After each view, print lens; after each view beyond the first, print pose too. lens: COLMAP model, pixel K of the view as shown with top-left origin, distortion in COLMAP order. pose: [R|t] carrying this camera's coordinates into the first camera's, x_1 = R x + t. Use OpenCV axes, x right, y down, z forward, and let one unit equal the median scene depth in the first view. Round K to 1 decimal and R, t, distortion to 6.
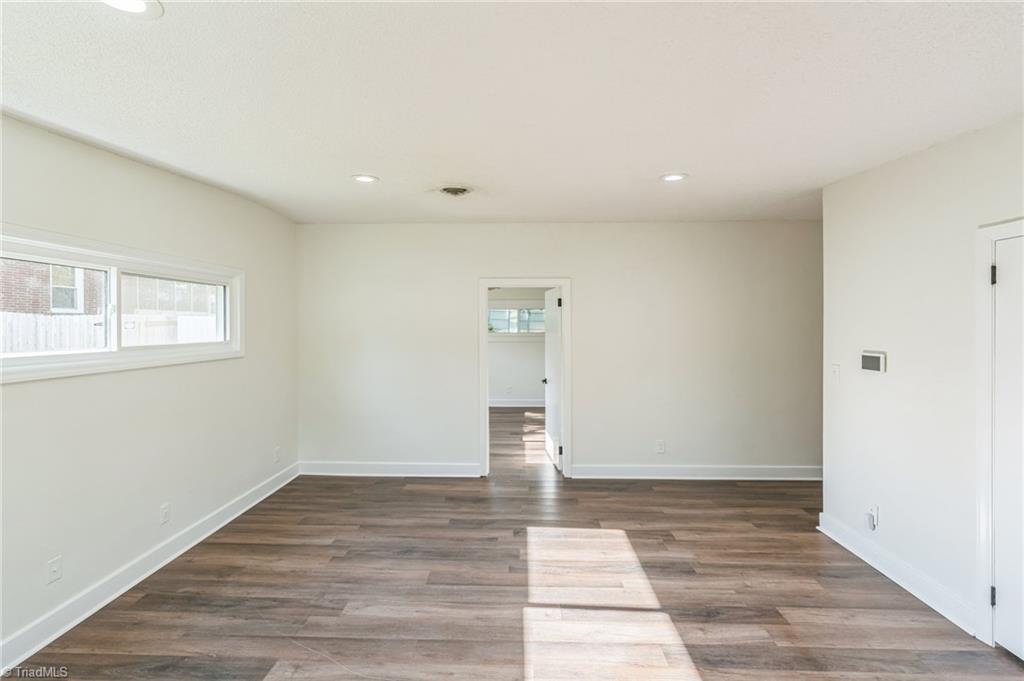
lens RADIAL K [[428.5, 0, 509.1], [0, 428.5, 338.2], [0, 0, 1]] dist [0.002384, -0.001749]
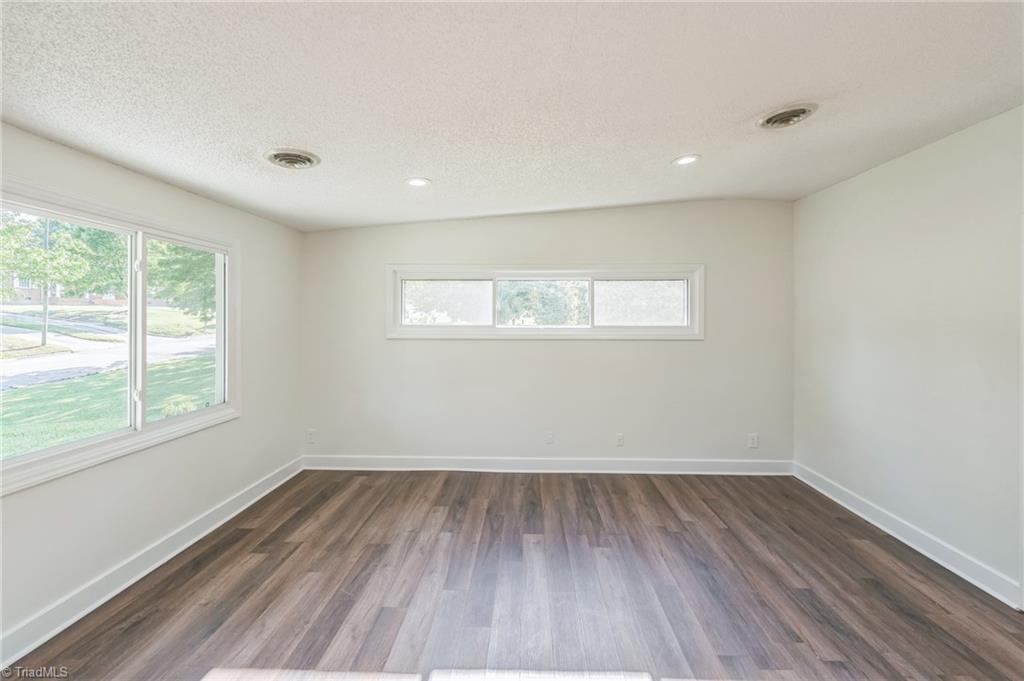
lens RADIAL K [[428.5, 0, 508.5], [0, 428.5, 321.0], [0, 0, 1]] dist [0.002384, -0.001749]
pose [[-0.019822, 0.002001, -0.999802, 0.593198], [-0.026663, 0.999641, 0.002529, 0.004687], [0.999448, 0.026708, -0.019761, 0.551804]]
